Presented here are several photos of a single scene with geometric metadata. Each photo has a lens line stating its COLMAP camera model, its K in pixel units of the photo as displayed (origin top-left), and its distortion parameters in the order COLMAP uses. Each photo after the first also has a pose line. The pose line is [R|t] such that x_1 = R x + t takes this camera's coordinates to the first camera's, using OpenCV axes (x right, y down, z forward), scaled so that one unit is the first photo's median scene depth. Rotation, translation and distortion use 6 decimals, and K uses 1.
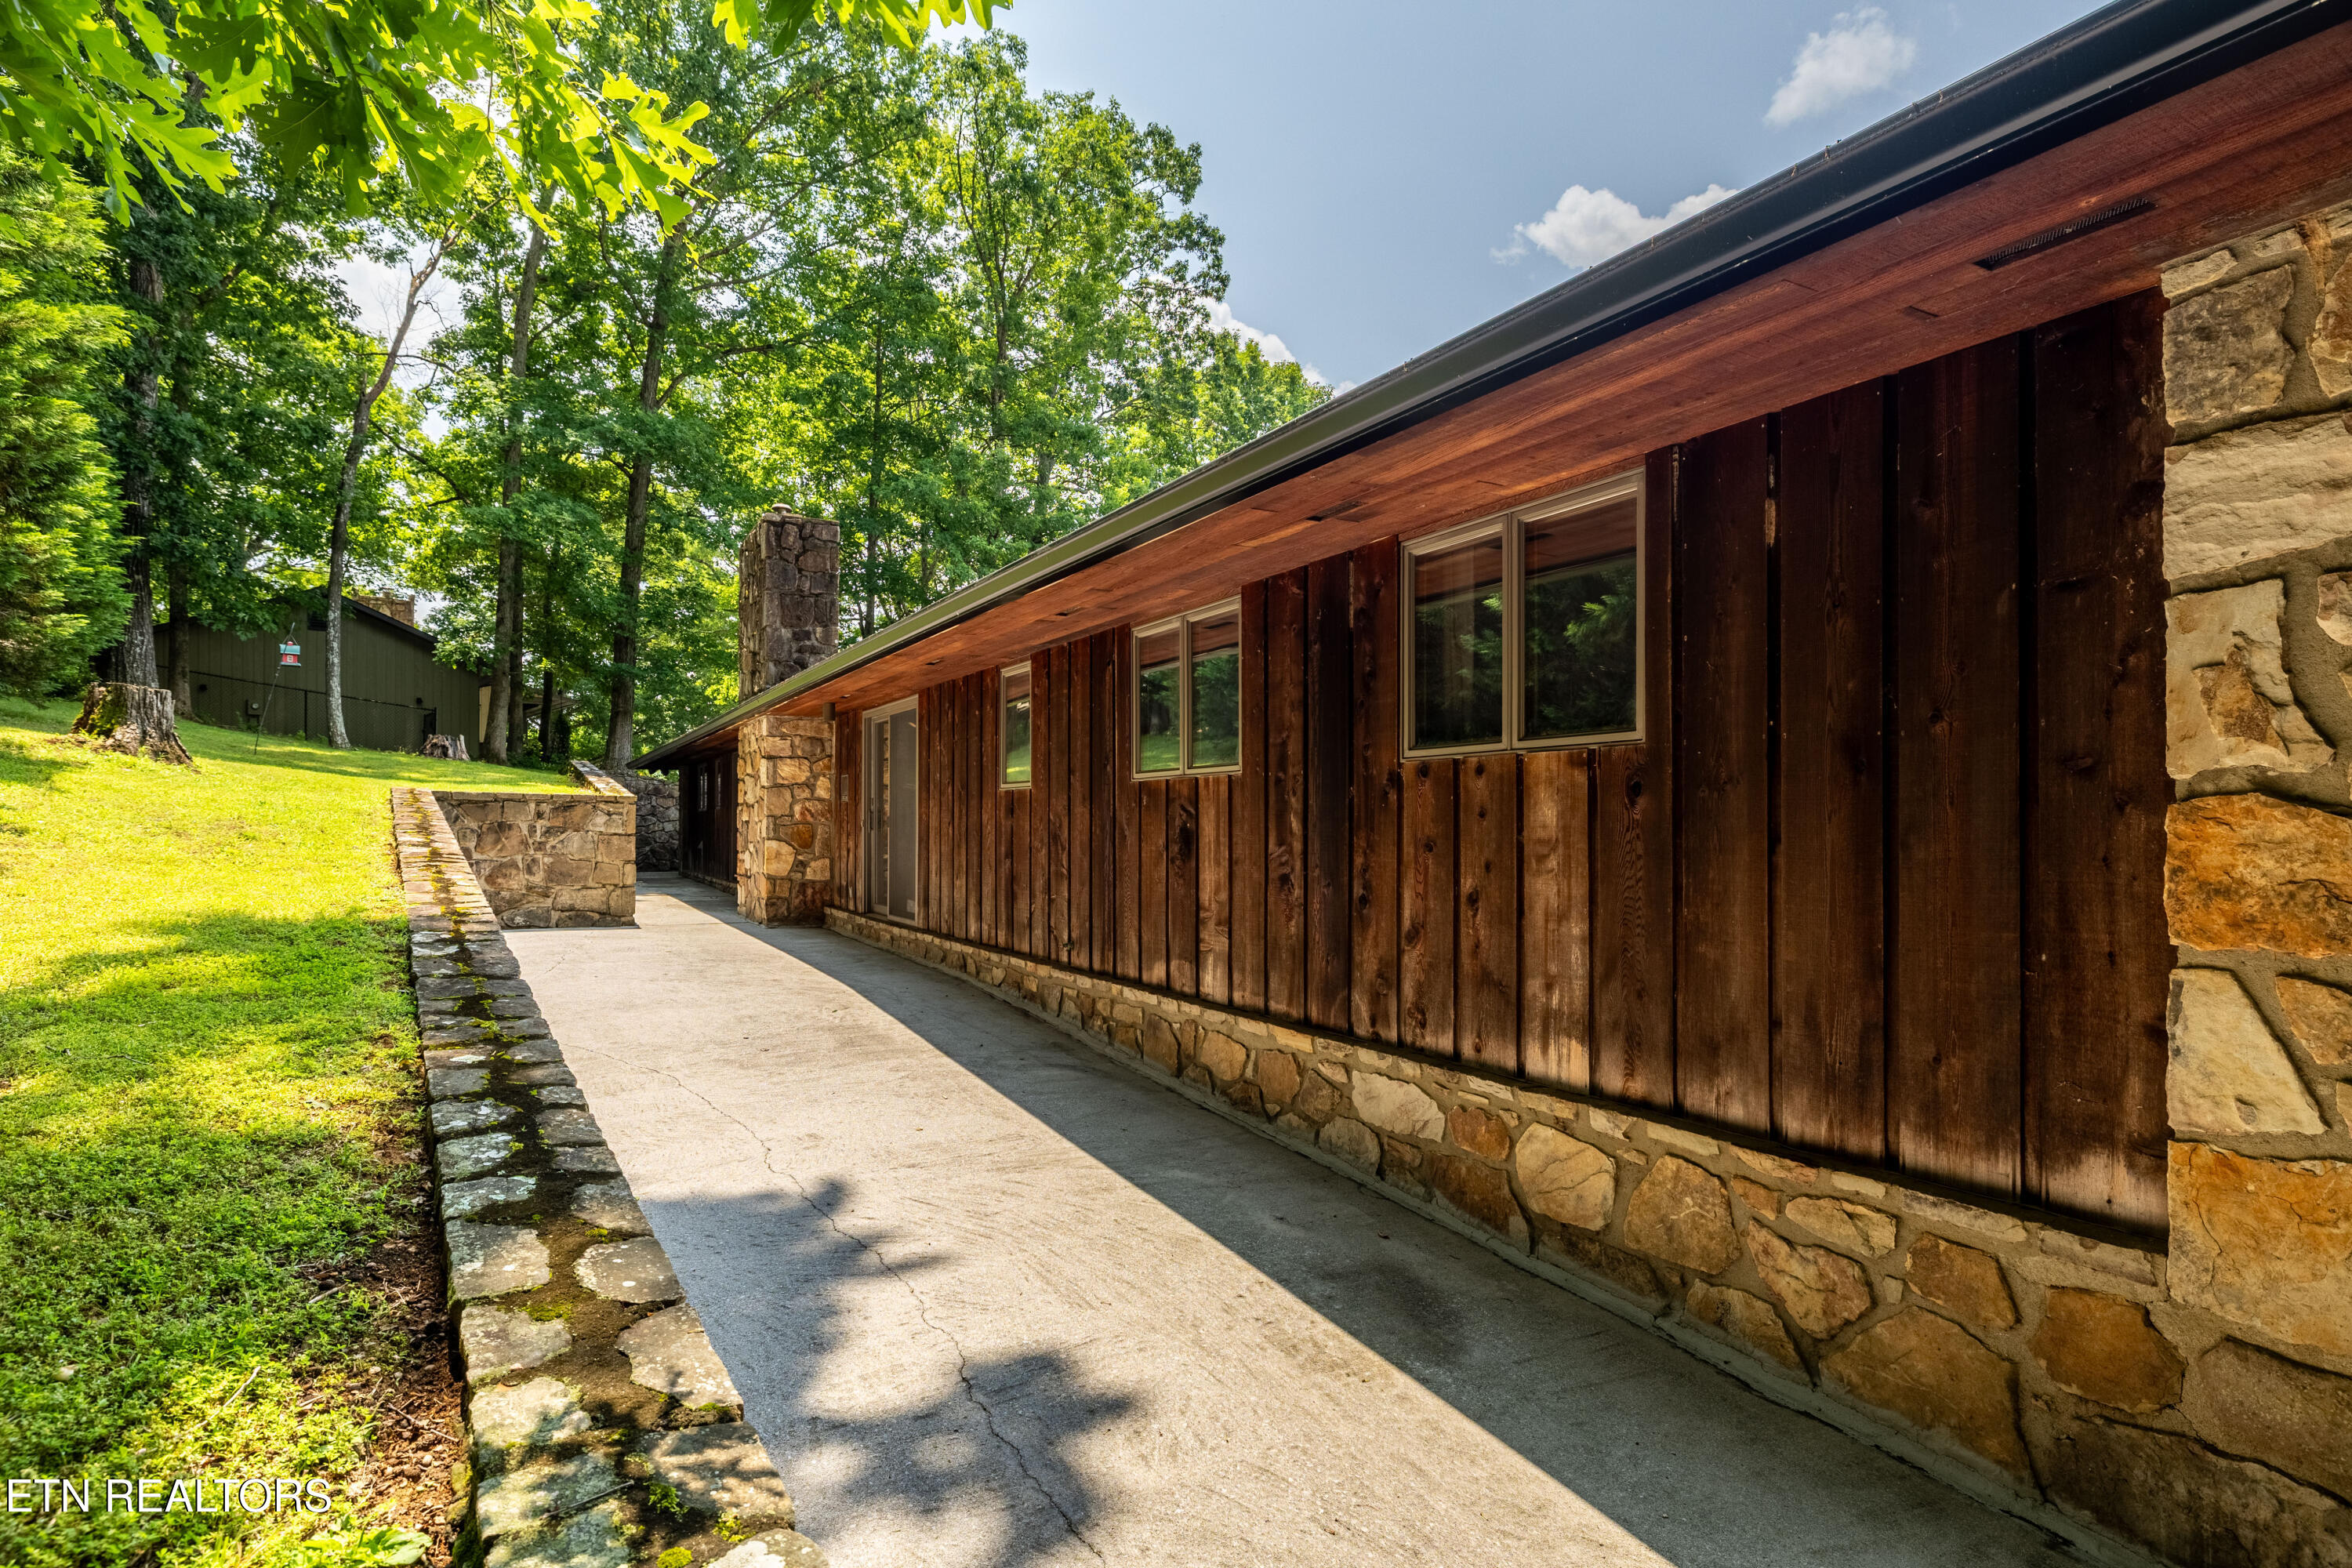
lens RADIAL K [[1097.9, 0, 1175.3], [0, 1097.9, 794.7], [0, 0, 1]] dist [-0.022882, 0.000000]
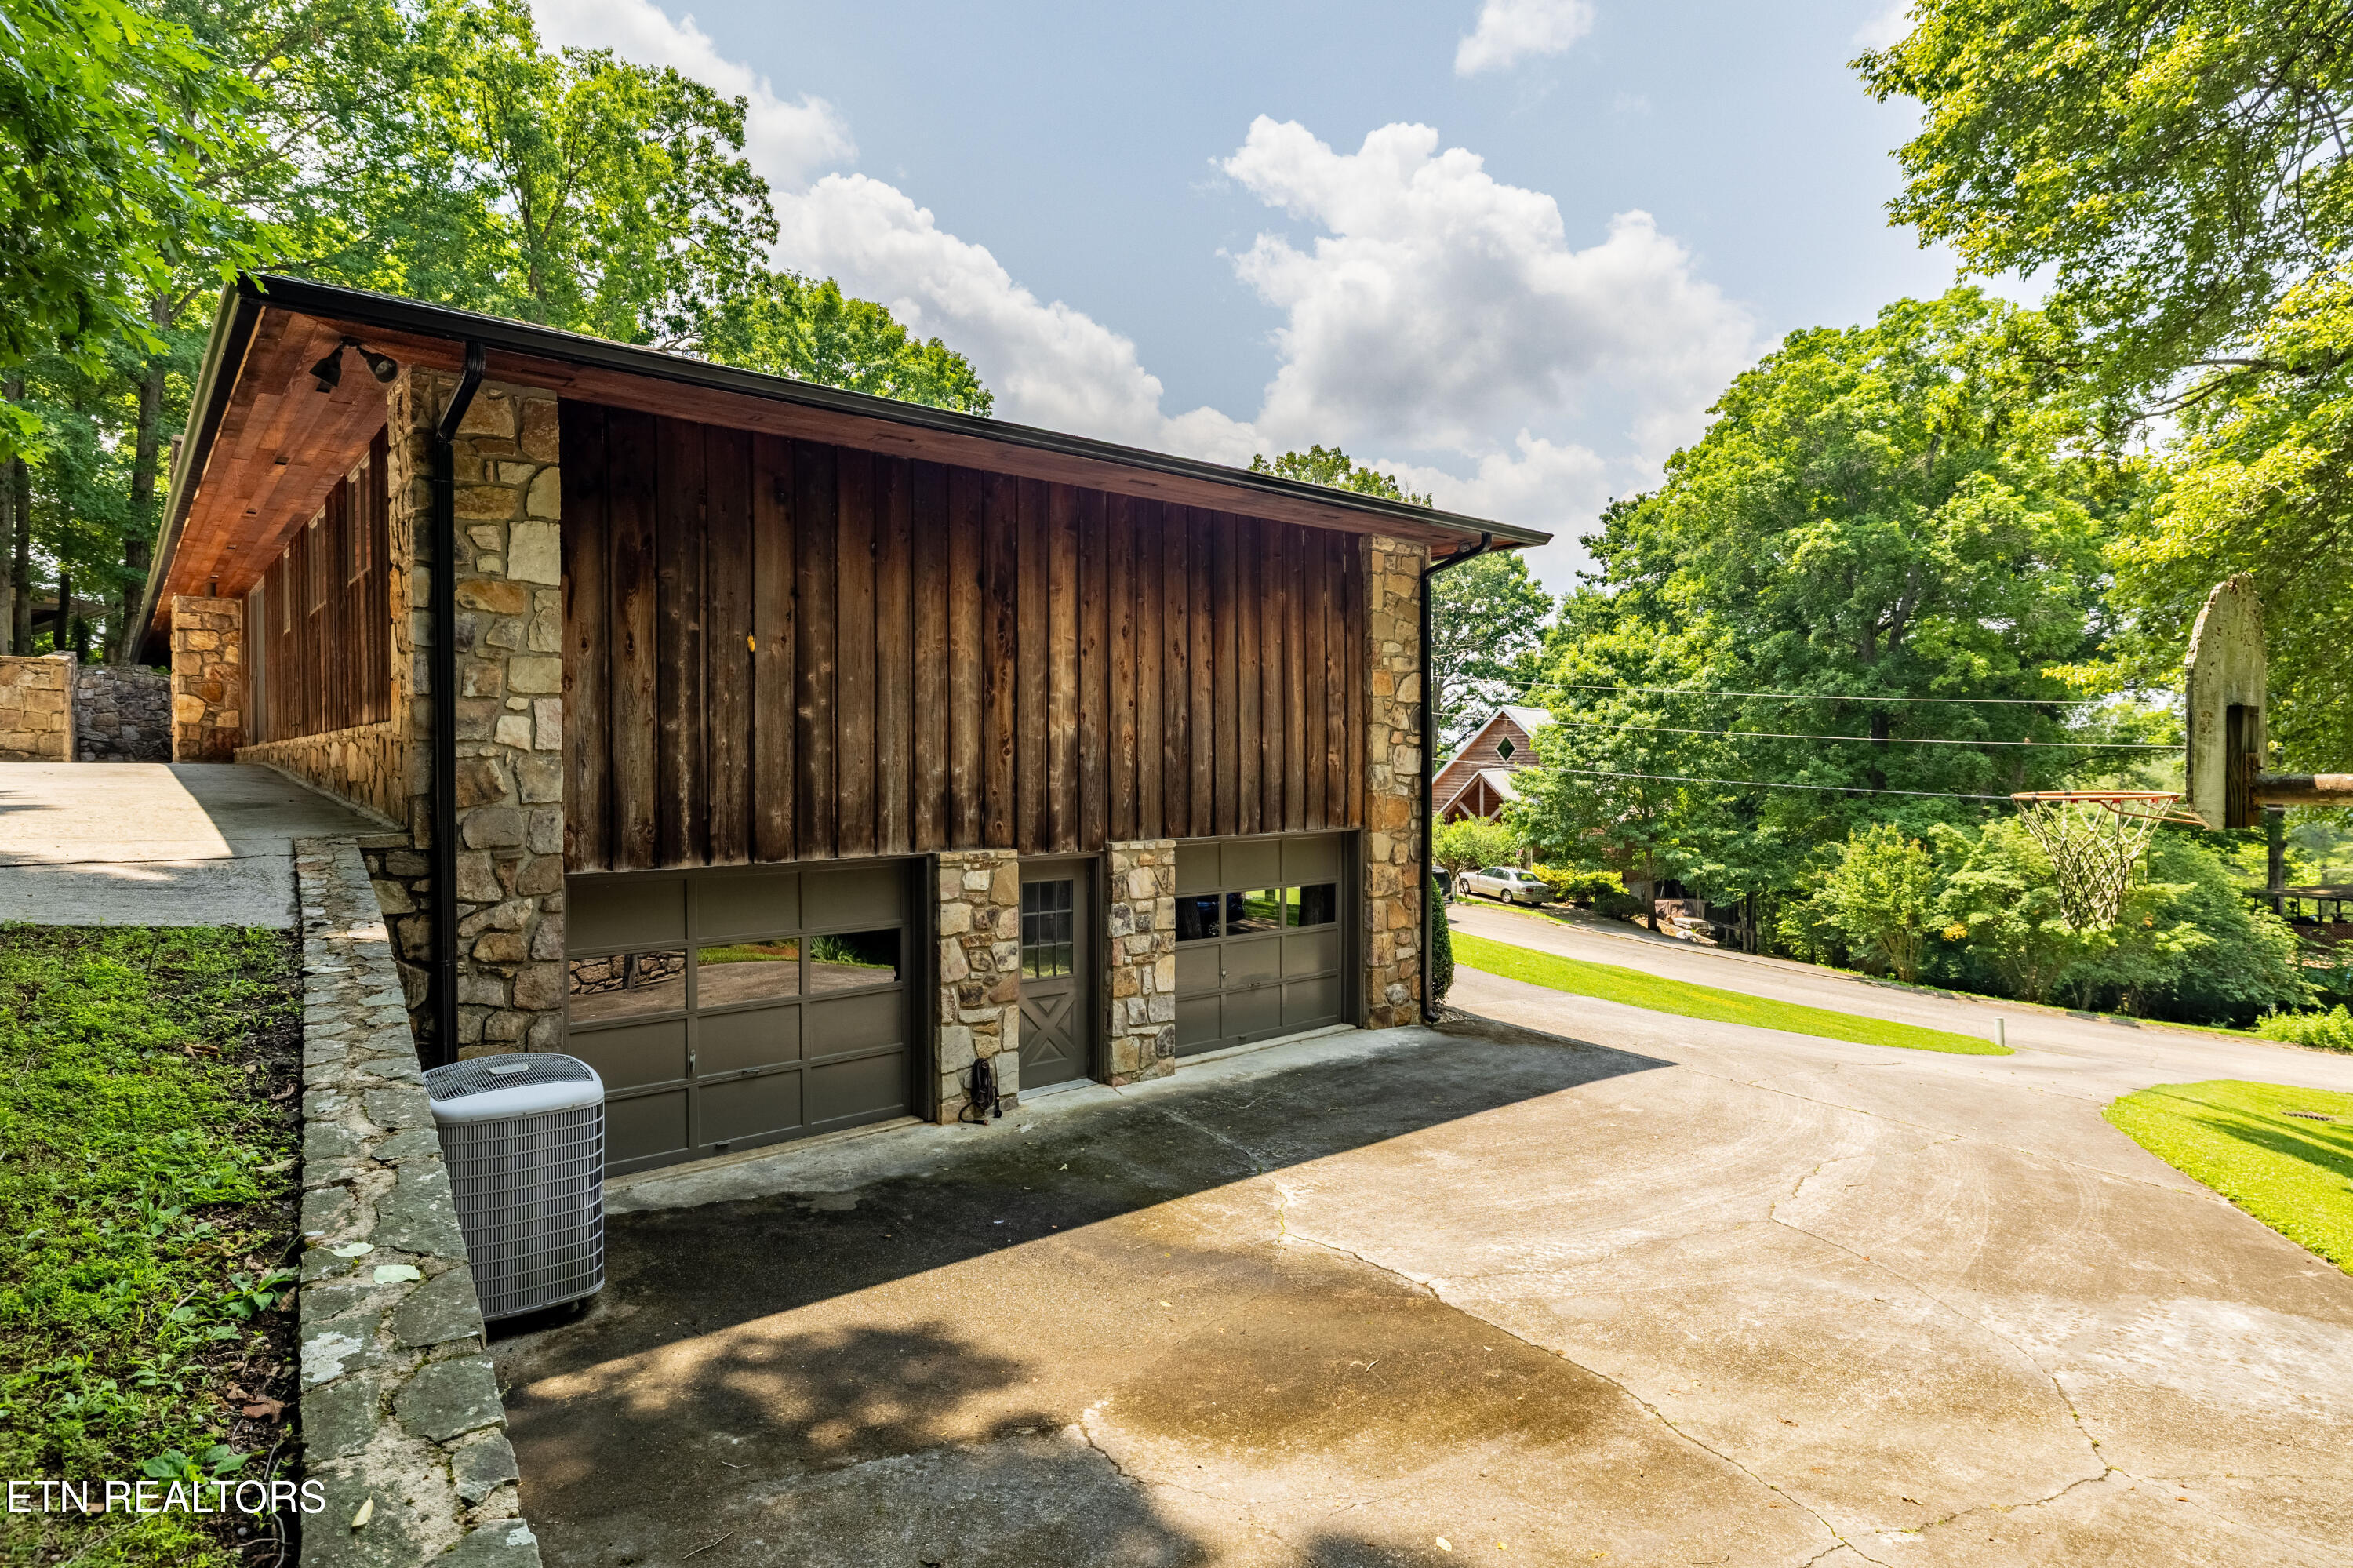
lens RADIAL K [[1219.0, 0, 1177.8], [0, 1219.0, 771.1], [0, 0, 1]] dist [-0.000141, 0.000853]
pose [[0.988069, -0.004031, 0.153960, 0.257356], [0.001555, 0.999868, 0.016200, 0.050880], [-0.154005, -0.015768, 0.987944, -0.268338]]
